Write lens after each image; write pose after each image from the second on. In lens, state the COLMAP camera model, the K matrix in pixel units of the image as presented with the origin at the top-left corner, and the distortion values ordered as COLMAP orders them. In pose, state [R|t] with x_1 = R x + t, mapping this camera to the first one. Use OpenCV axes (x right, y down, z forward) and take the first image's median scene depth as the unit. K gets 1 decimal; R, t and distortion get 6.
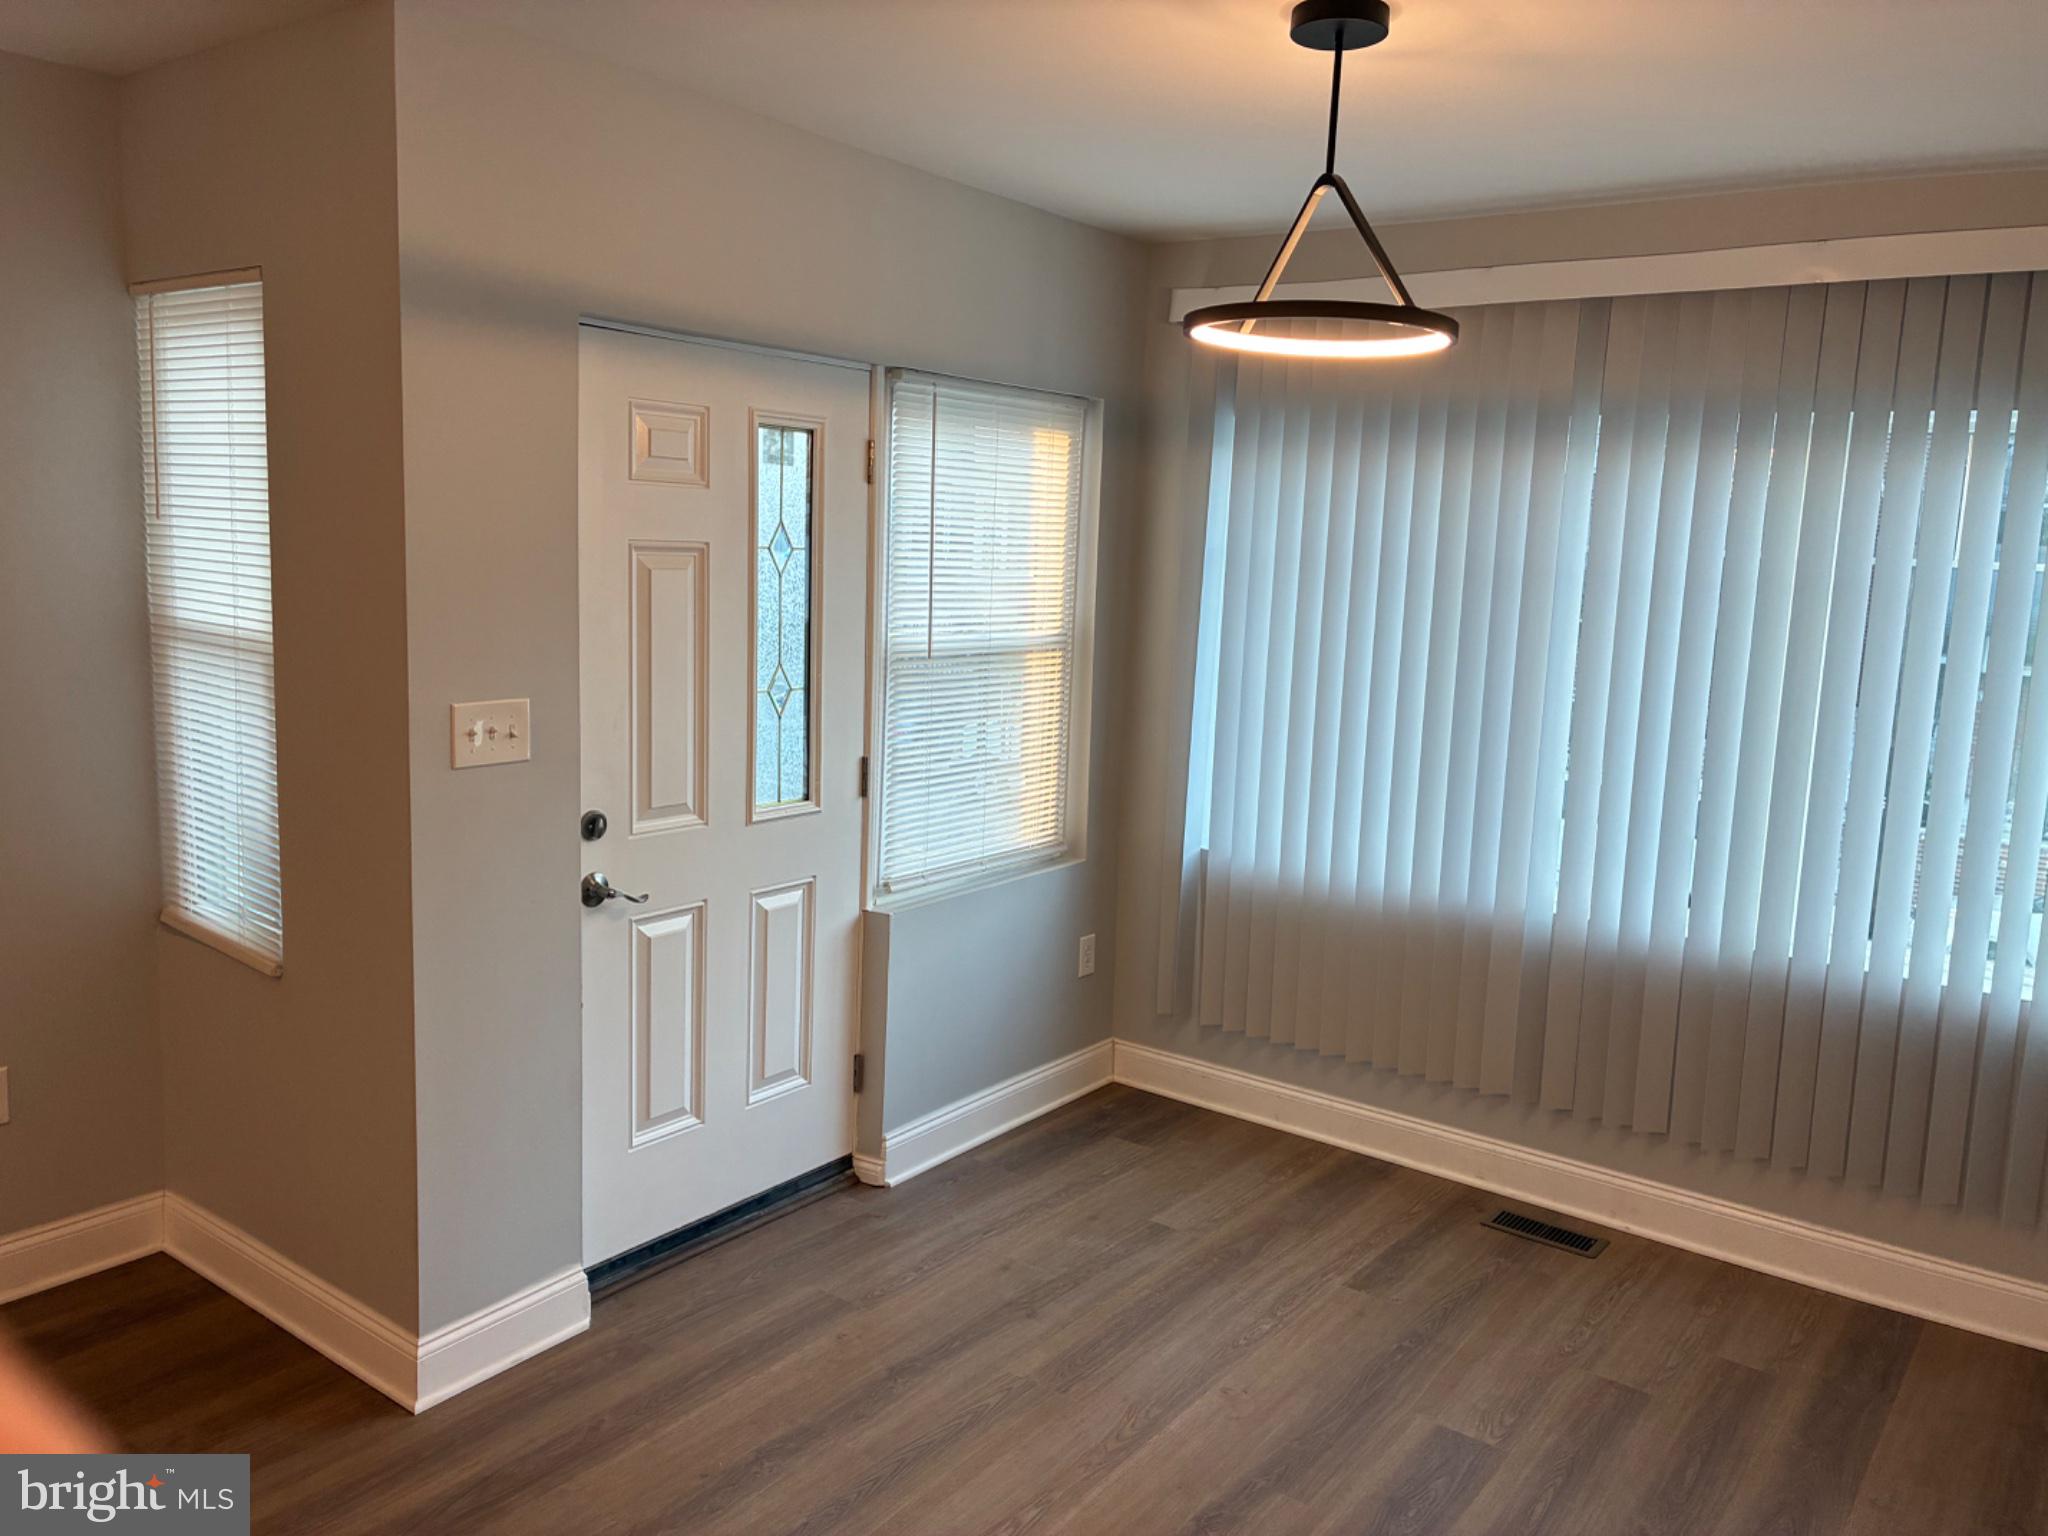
lens RADIAL K [[1539.8, 0, 1022.4], [0, 1539.8, 758.2], [0, 0, 1]] dist [0.051893, -0.068443]
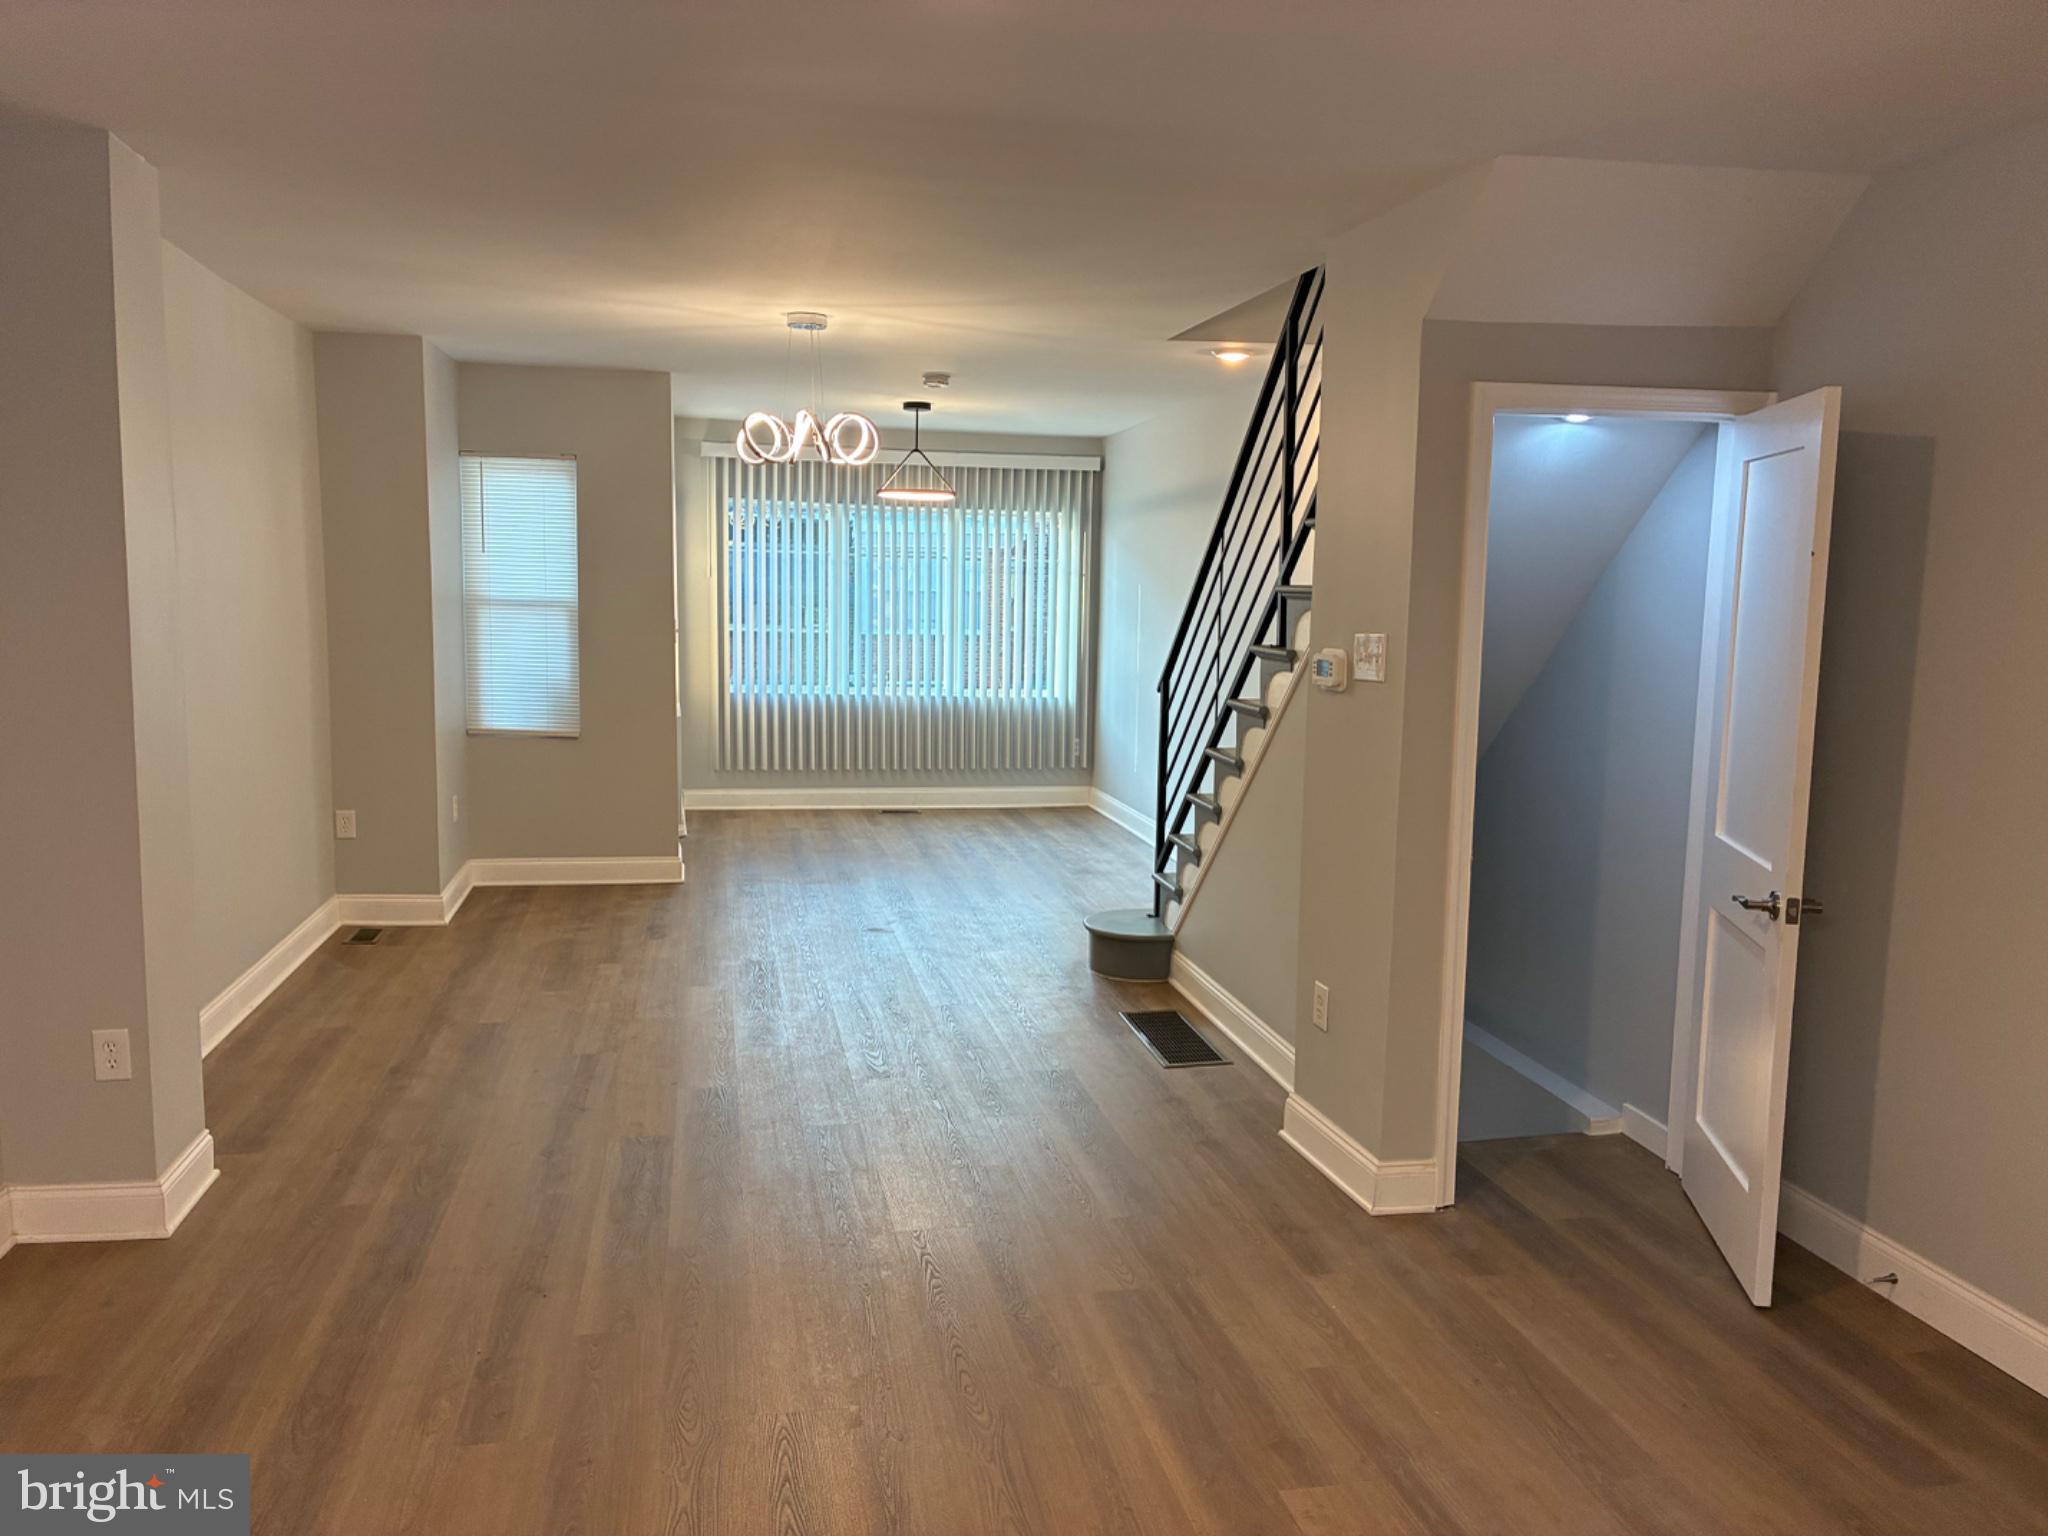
lens RADIAL K [[1539.8, 0, 1037.4], [0, 1539.8, 787.1], [0, 0, 1]] dist [0.051893, -0.068443]
pose [[0.660866, -0.128605, 0.739403, -1.591771], [0.111706, 0.991090, 0.072540, 0.104963], [-0.742144, 0.034656, 0.669344, -1.037651]]
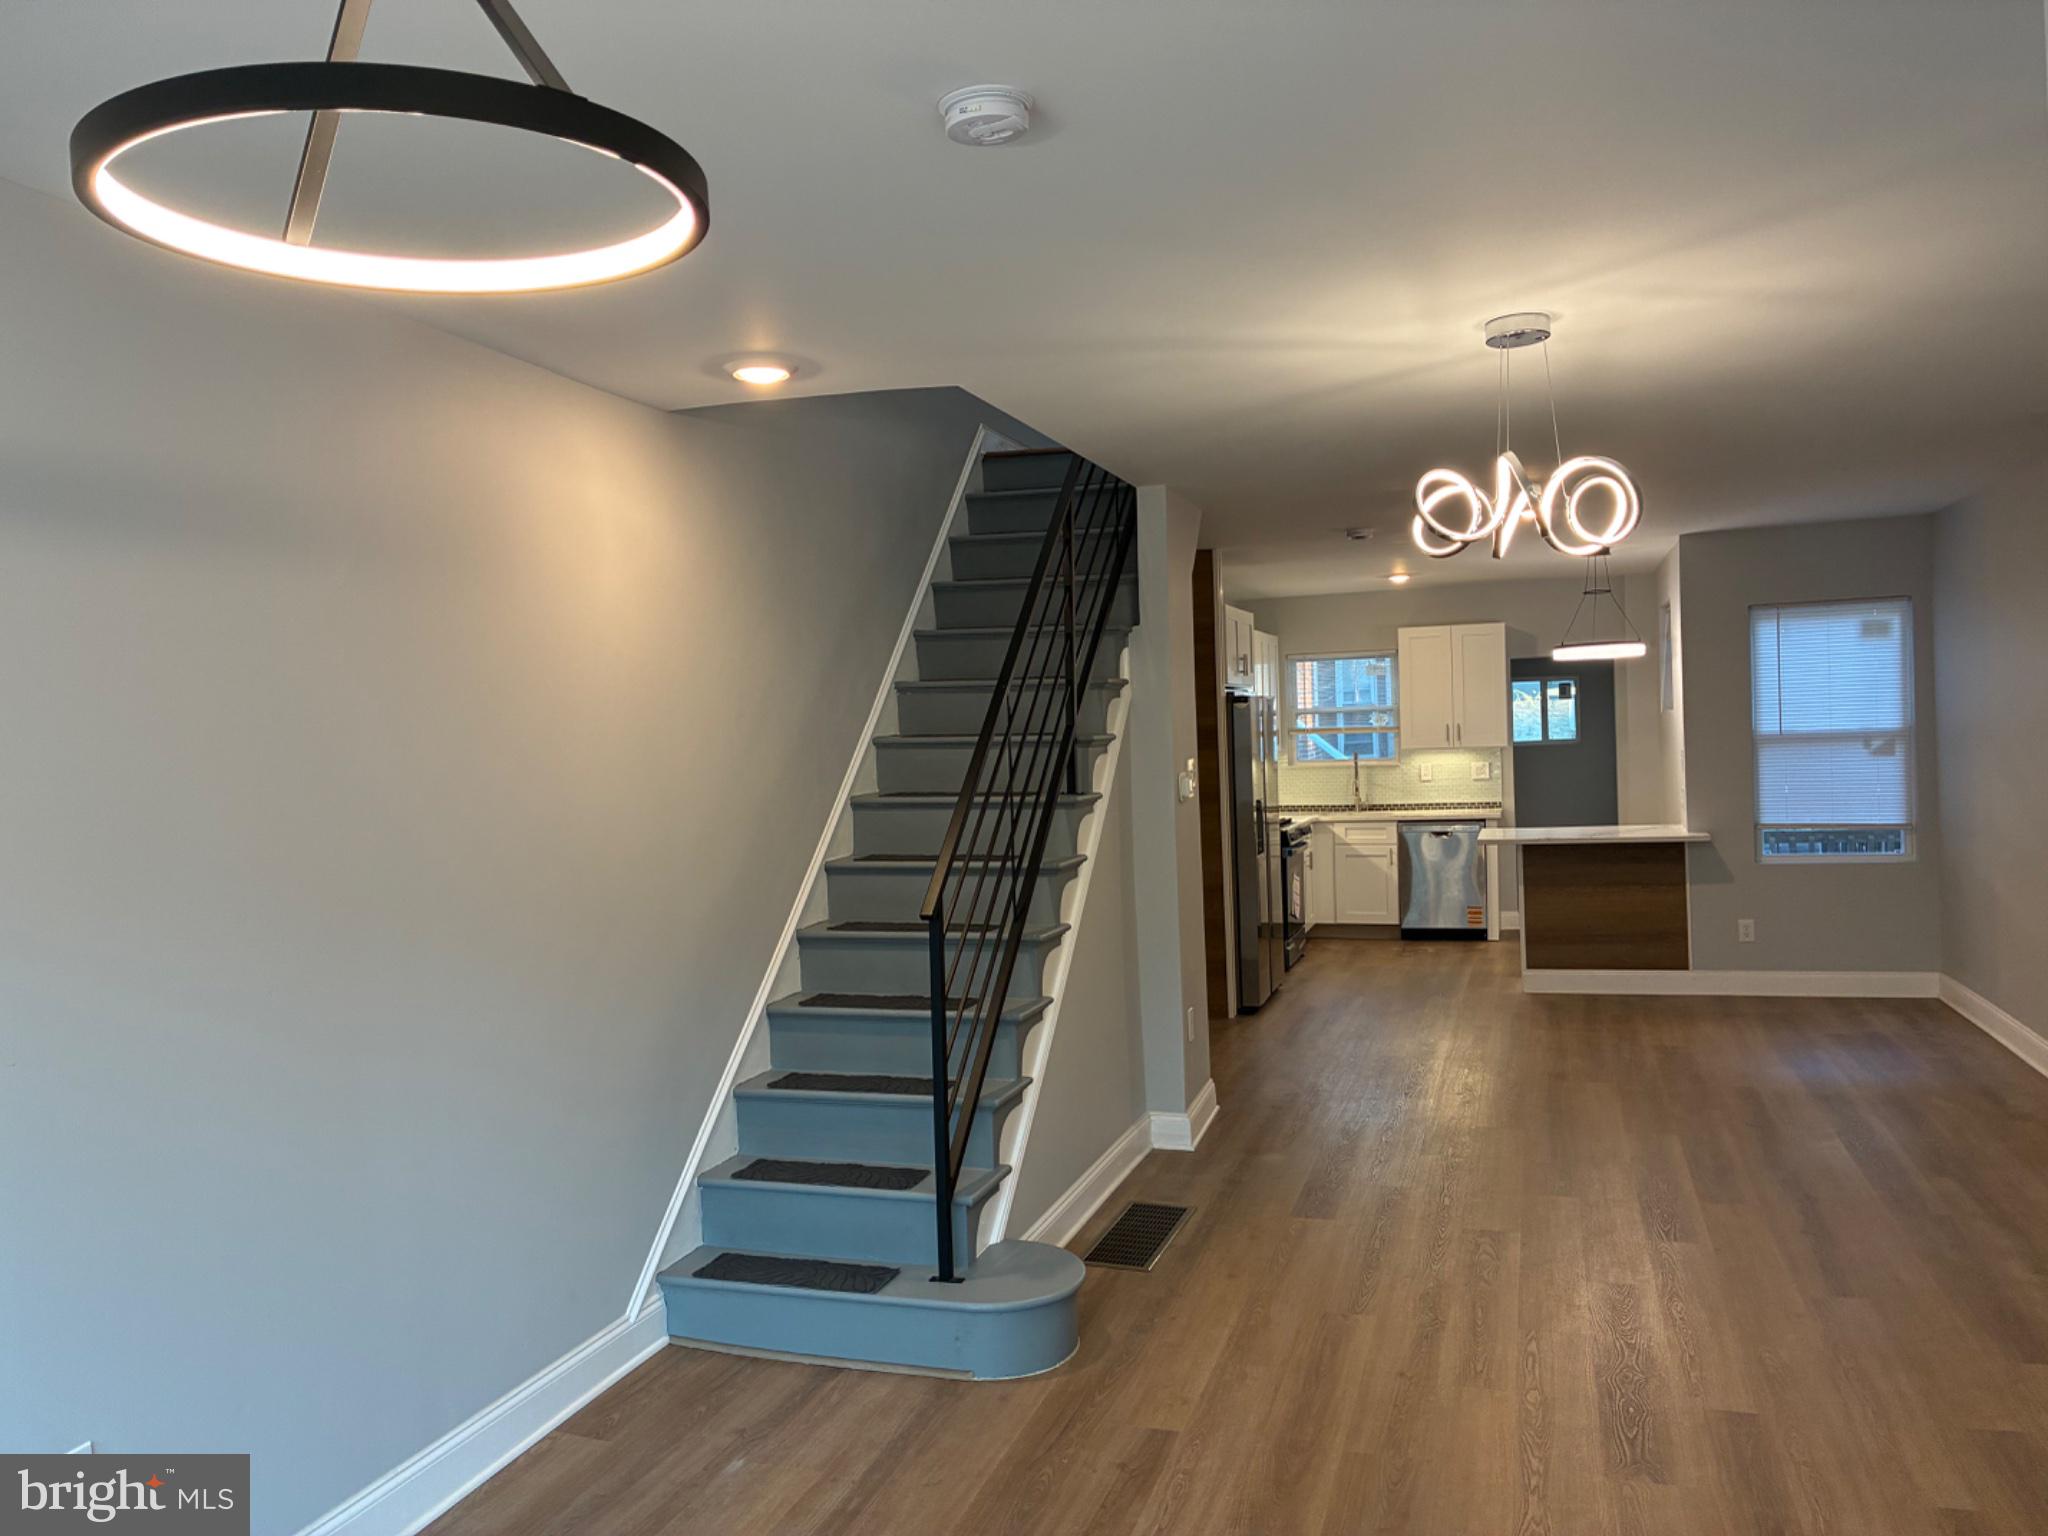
lens RADIAL K [[1539.8, 0, 1029.2], [0, 1539.8, 774.6], [0, 0, 1]] dist [0.051893, -0.068443]
pose [[-0.948055, 0.007758, -0.318011, 0.130835], [-0.041818, 0.987987, 0.148771, -0.130622], [0.315344, 0.154342, -0.936342, 1.102068]]
